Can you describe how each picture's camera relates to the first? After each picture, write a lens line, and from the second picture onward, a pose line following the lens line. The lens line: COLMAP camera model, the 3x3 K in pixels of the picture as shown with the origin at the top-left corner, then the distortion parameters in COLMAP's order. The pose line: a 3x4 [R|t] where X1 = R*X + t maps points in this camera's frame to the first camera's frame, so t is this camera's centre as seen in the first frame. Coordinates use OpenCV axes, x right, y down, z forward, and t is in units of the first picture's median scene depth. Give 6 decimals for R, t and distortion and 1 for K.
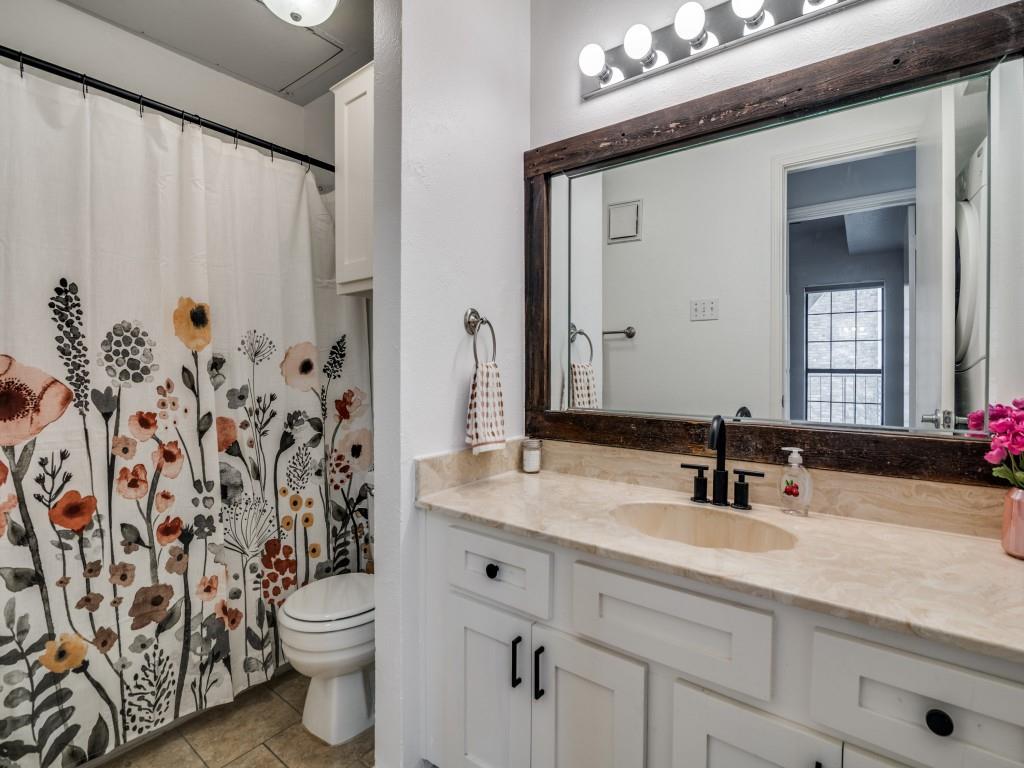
lens RADIAL K [[478.2, 0, 514.5], [0, 478.2, 380.1], [0, 0, 1]] dist [-0.013529, -0.000357]
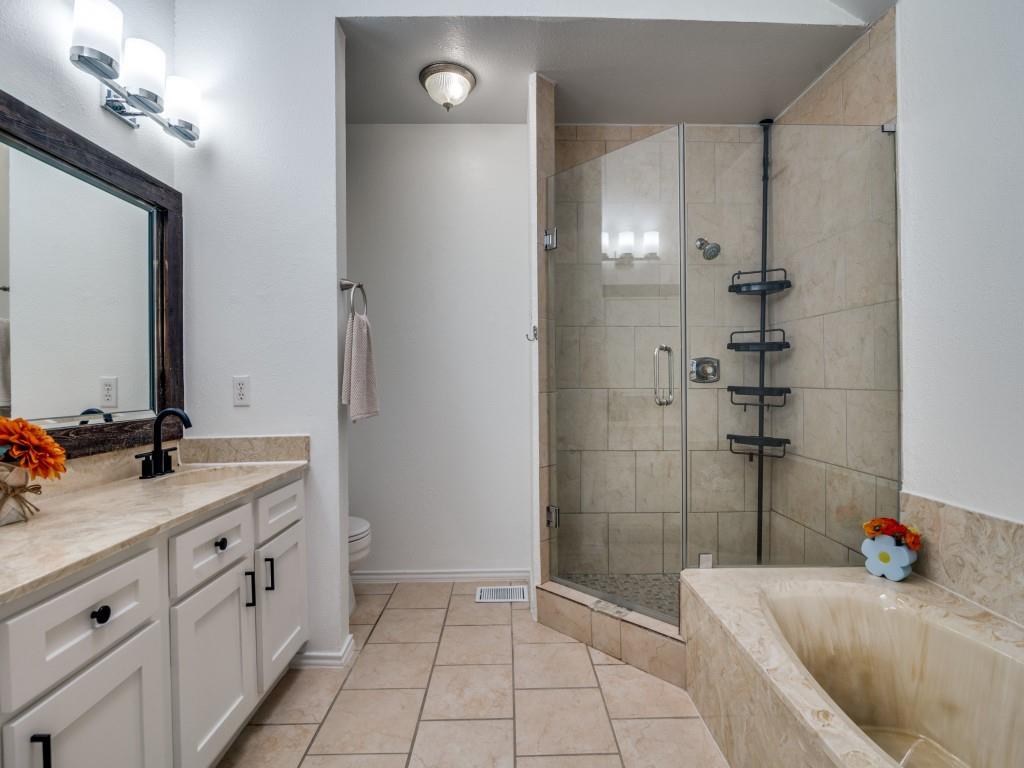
lens RADIAL K [[478.2, 0, 517.4], [0, 478.2, 379.4], [0, 0, 1]] dist [-0.013529, -0.000357]
pose [[-0.614237, 0.006559, 0.789094, -1.339831], [0.035426, 0.999187, 0.019270, -0.015654], [-0.788326, 0.039791, -0.613970, 1.018862]]
